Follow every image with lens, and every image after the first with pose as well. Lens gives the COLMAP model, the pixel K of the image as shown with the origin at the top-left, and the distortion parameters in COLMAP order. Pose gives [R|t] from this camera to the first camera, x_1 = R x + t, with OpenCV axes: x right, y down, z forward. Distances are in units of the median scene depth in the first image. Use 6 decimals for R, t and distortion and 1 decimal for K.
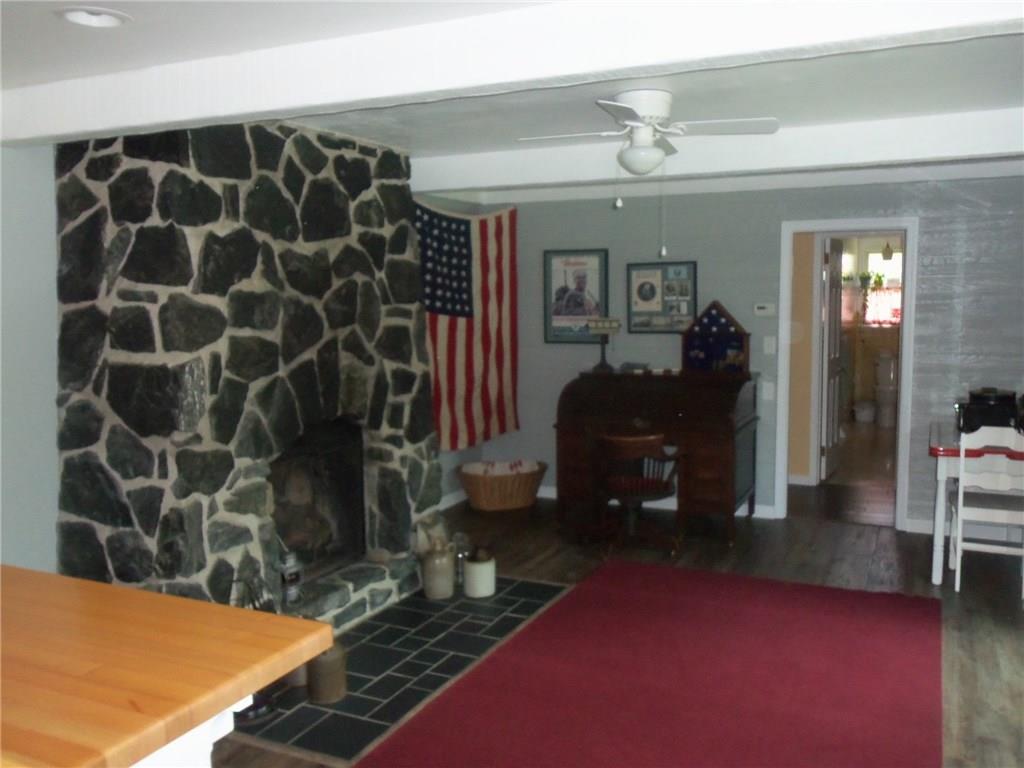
lens RADIAL K [[888.9, 0, 512.0], [0, 888.9, 384.0], [0, 0, 1]] dist [0.062889, 0.000464]
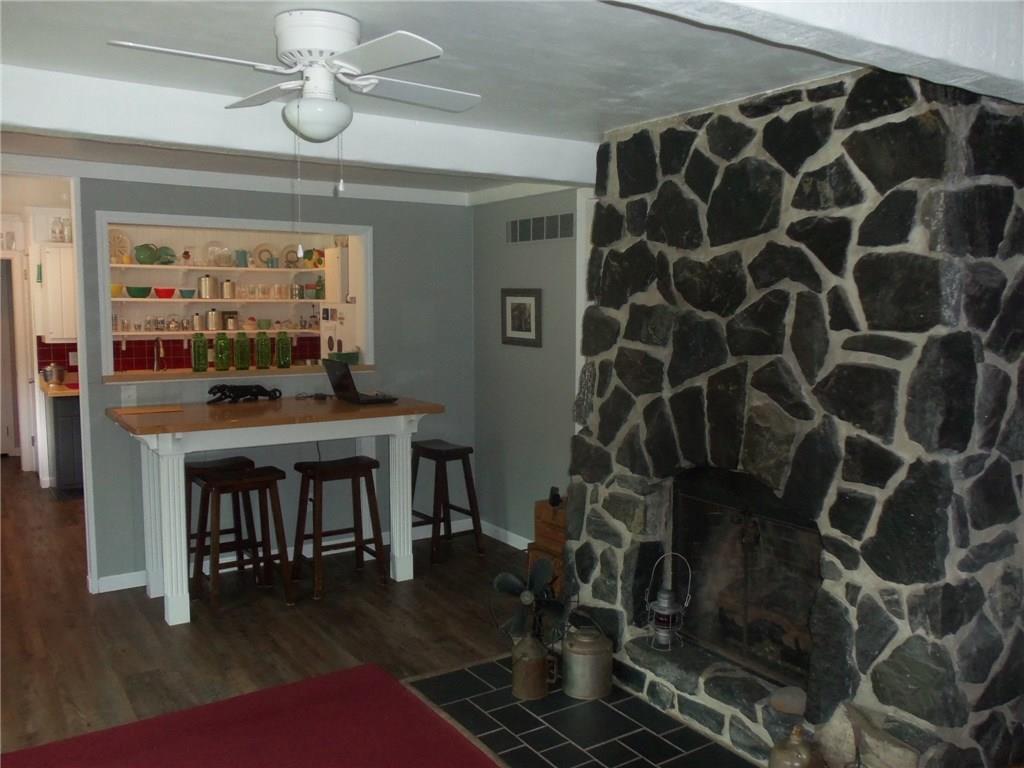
lens RADIAL K [[871.8, 0, 534.7], [0, 871.8, 385.8], [0, 0, 1]] dist [-0.002848, 0.009450]
pose [[-0.494144, 0.095271, -0.864144, 0.547424], [-0.087453, 0.983489, 0.158436, -0.142629], [0.864970, 0.153862, -0.477653, 1.238225]]
